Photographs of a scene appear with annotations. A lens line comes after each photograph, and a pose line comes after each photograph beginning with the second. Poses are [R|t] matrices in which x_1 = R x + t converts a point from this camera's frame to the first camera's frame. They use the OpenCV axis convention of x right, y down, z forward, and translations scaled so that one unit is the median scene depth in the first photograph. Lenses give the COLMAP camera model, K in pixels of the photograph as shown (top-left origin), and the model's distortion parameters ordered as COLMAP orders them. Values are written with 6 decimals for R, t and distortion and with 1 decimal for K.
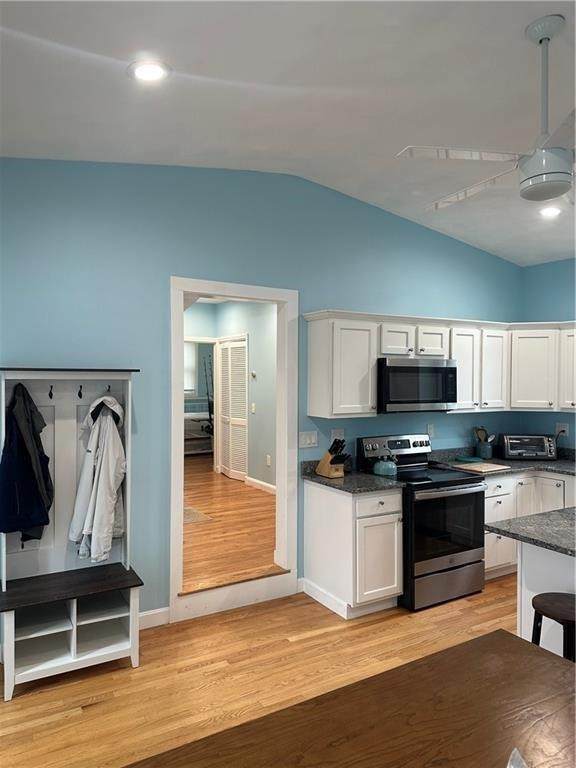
lens RADIAL K [[537.1, 0, 288.0], [0, 537.1, 384.0], [0, 0, 1]] dist [0.128401, -0.201117]
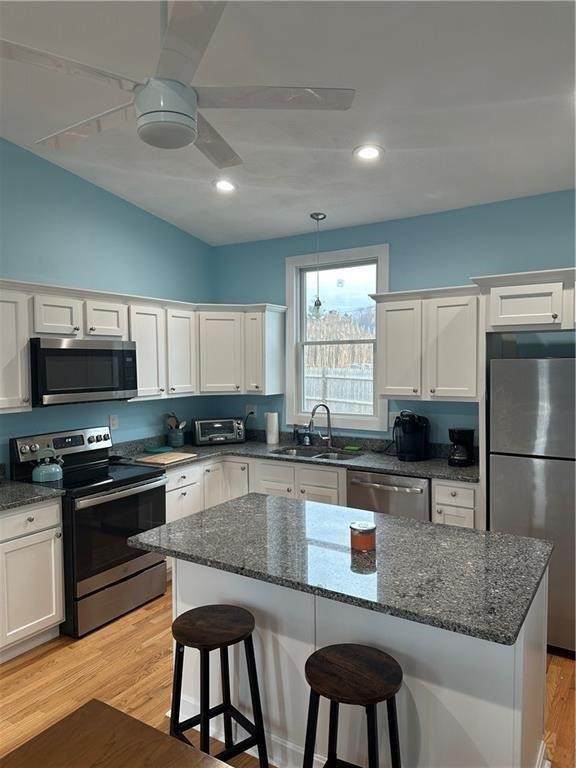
lens RADIAL K [[537.1, 0, 288.0], [0, 537.1, 384.0], [0, 0, 1]] dist [0.128401, -0.201117]
pose [[0.889229, -0.029792, 0.456492, 0.126407], [0.014689, 0.999222, 0.036598, -0.003930], [-0.457227, -0.025839, 0.888974, 0.095020]]
